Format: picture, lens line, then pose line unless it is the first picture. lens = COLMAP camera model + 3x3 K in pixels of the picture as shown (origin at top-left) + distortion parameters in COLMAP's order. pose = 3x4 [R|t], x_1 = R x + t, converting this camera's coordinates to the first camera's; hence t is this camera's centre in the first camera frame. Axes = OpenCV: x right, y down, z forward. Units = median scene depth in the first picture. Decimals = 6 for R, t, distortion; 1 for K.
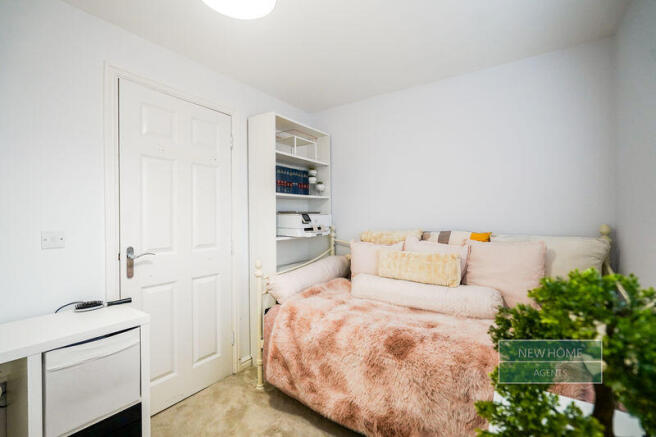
lens RADIAL K [[299.0, 0, 326.9], [0, 299.0, 216.6], [0, 0, 1]] dist [0.000506, -0.000113]
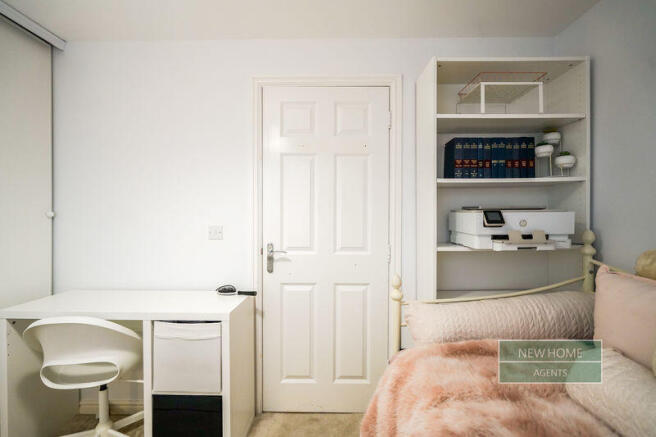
lens RADIAL K [[299.0, 0, 326.9], [0, 299.0, 216.6], [0, 0, 1]] dist [0.000506, -0.000113]
pose [[0.550725, 0.008340, -0.834645, 0.236199], [-0.001274, 0.999957, 0.009152, -0.002236], [0.834685, -0.003977, 0.550713, 0.405514]]
